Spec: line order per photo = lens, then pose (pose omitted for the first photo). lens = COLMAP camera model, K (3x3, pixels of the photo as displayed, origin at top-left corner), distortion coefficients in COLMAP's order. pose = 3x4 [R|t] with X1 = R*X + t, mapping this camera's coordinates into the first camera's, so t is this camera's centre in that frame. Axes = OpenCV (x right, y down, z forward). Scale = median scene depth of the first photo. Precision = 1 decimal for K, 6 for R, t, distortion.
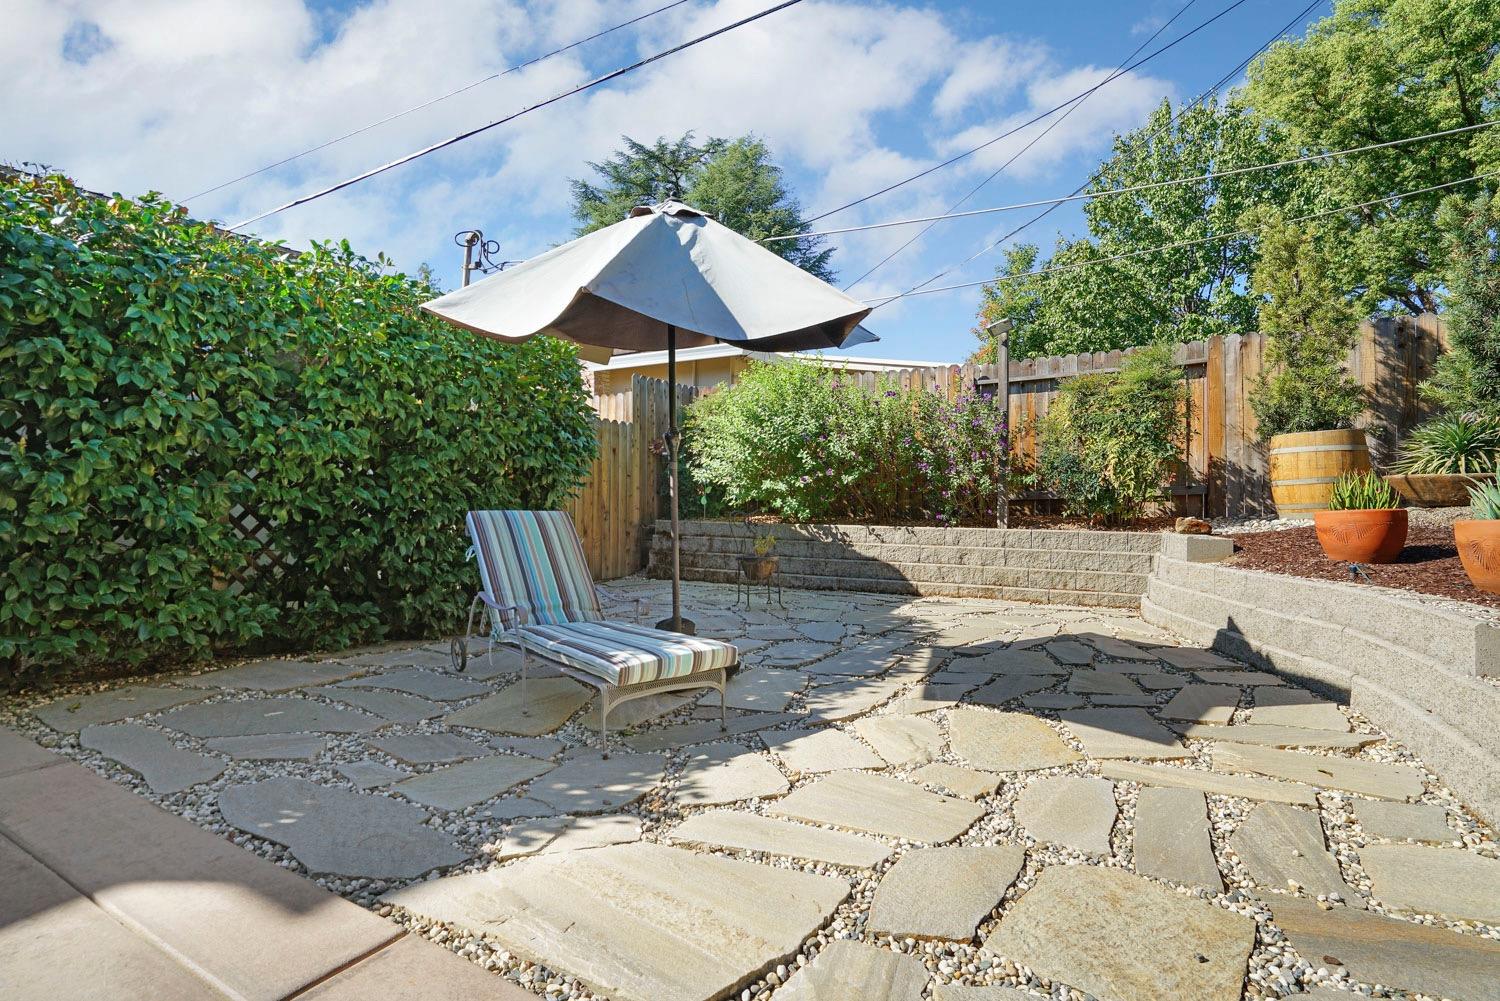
lens RADIAL K [[719.0, 0, 738.2], [0, 719.0, 491.8], [0, 0, 1]] dist [-0.031787, 0.002041]
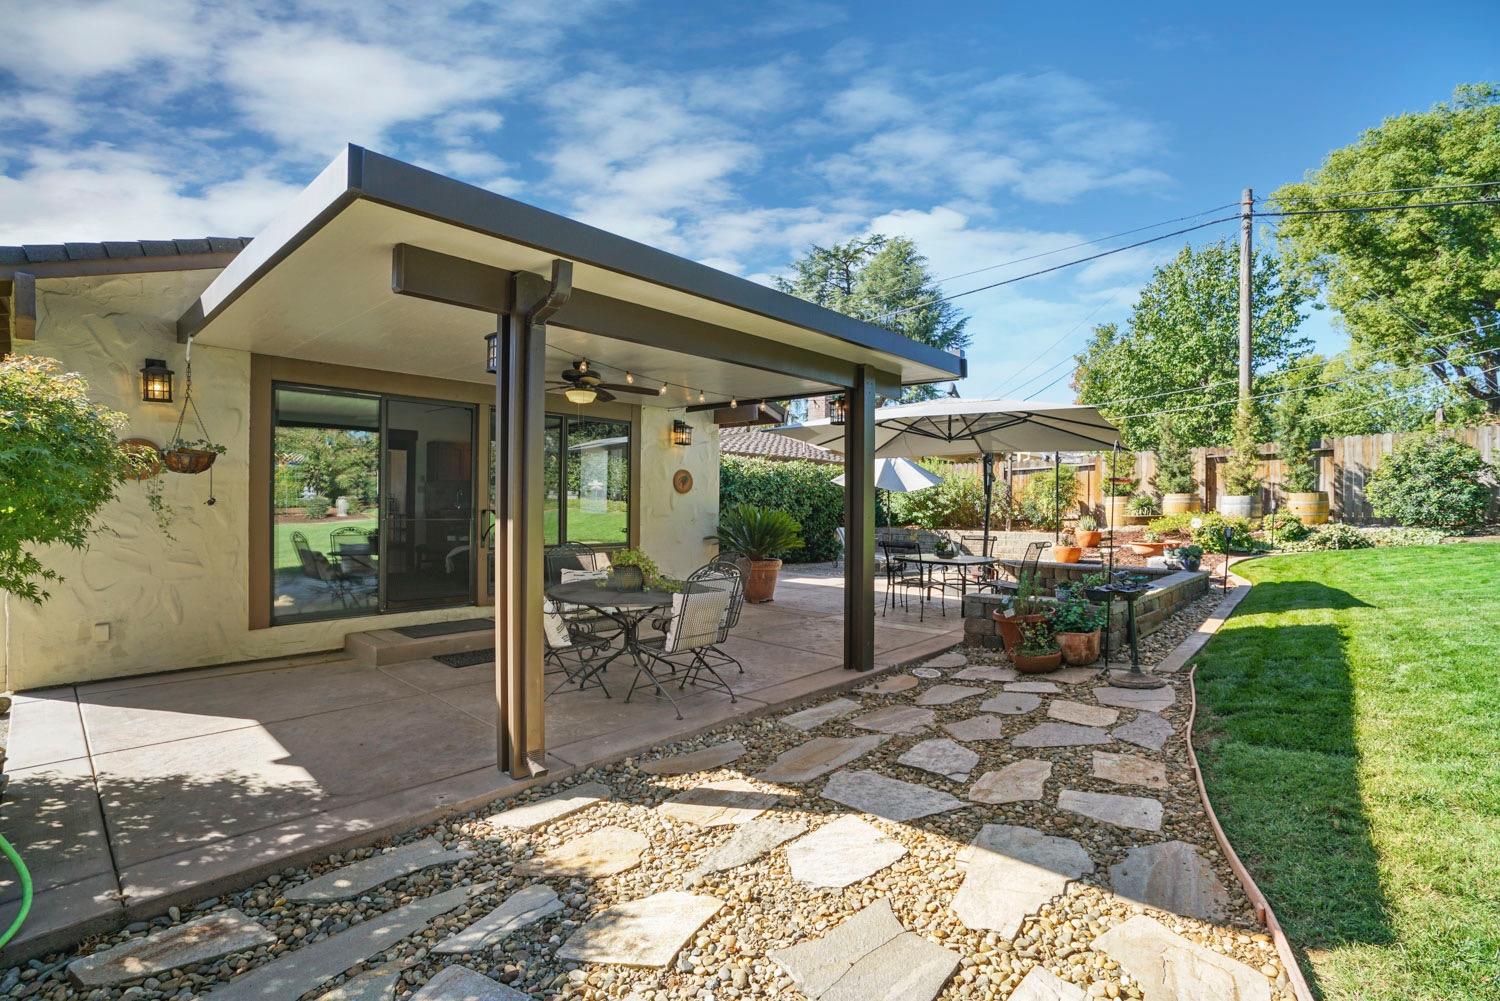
lens RADIAL K [[688.8, 0, 751.8], [0, 688.8, 505.5], [0, 0, 1]] dist [-0.033801, 0.001714]
pose [[0.980168, -0.004320, -0.198119, -0.047994], [0.008180, 0.999792, 0.018669, -0.101192], [0.197997, -0.019919, 0.980000, -1.677466]]
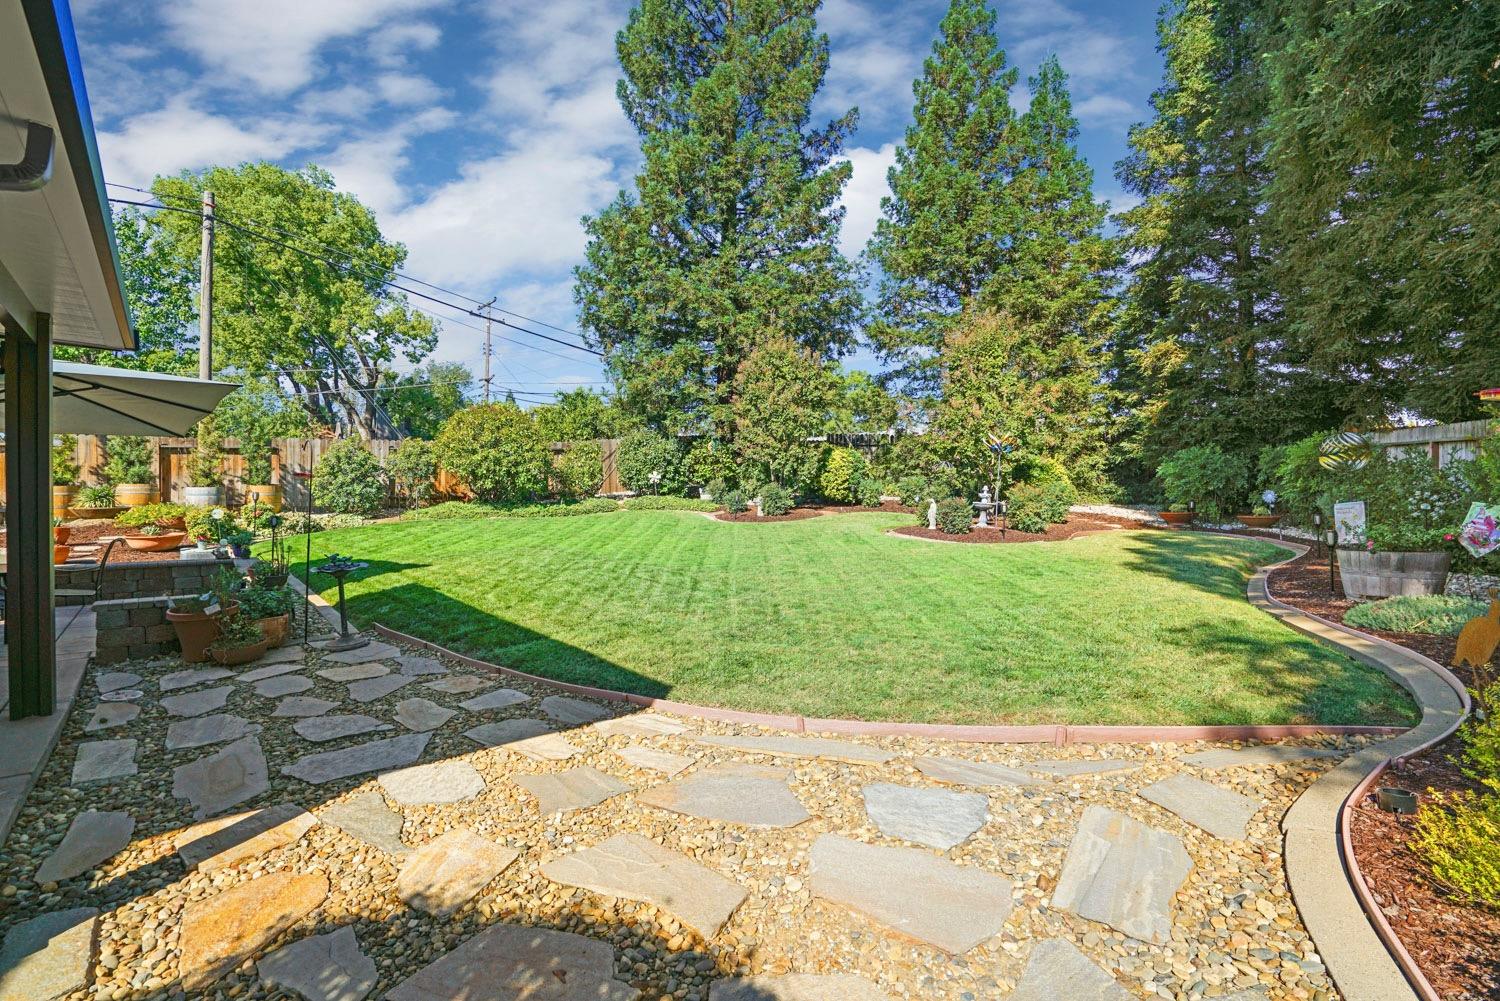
lens RADIAL K [[688.8, 0, 742.4], [0, 688.8, 498.9], [0, 0, 1]] dist [-0.033801, 0.001714]
pose [[0.308662, -0.007648, 0.951141, -0.499640], [-0.017735, 0.999748, 0.013795, -0.102646], [-0.951006, -0.021126, 0.308449, -1.626980]]
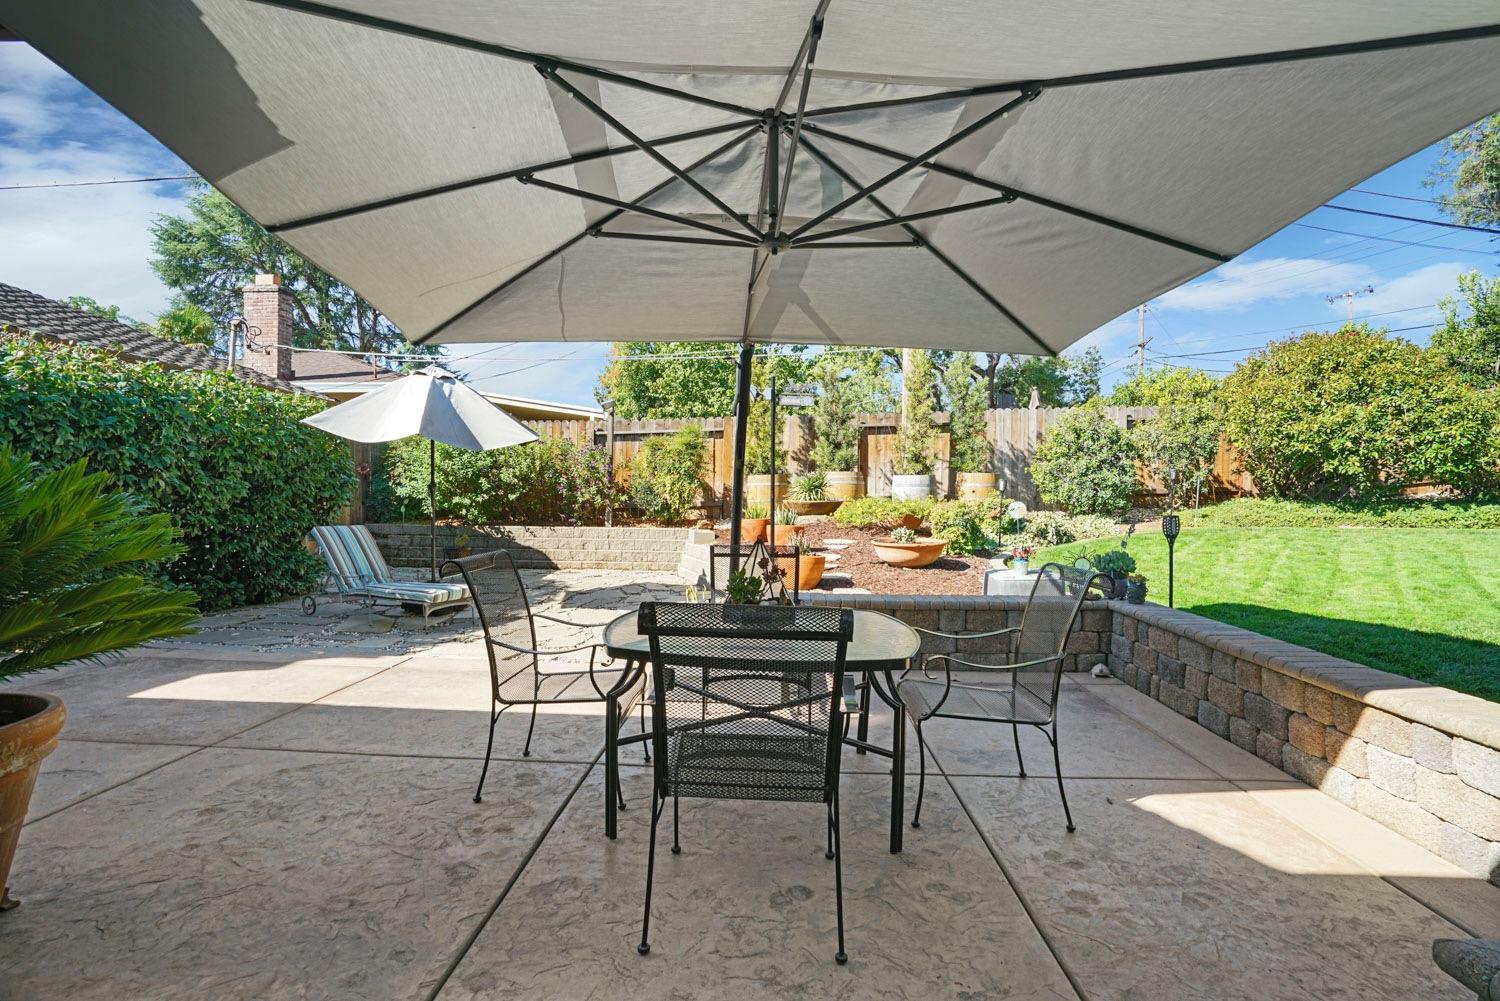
lens RADIAL K [[719.0, 0, 736.0], [0, 719.0, 503.6], [0, 0, 1]] dist [-0.031787, 0.002041]
pose [[0.880571, -0.002174, 0.473909, -0.168721], [-0.012248, 0.999551, 0.027344, -0.055352], [-0.473756, -0.029882, 0.880149, -0.640450]]
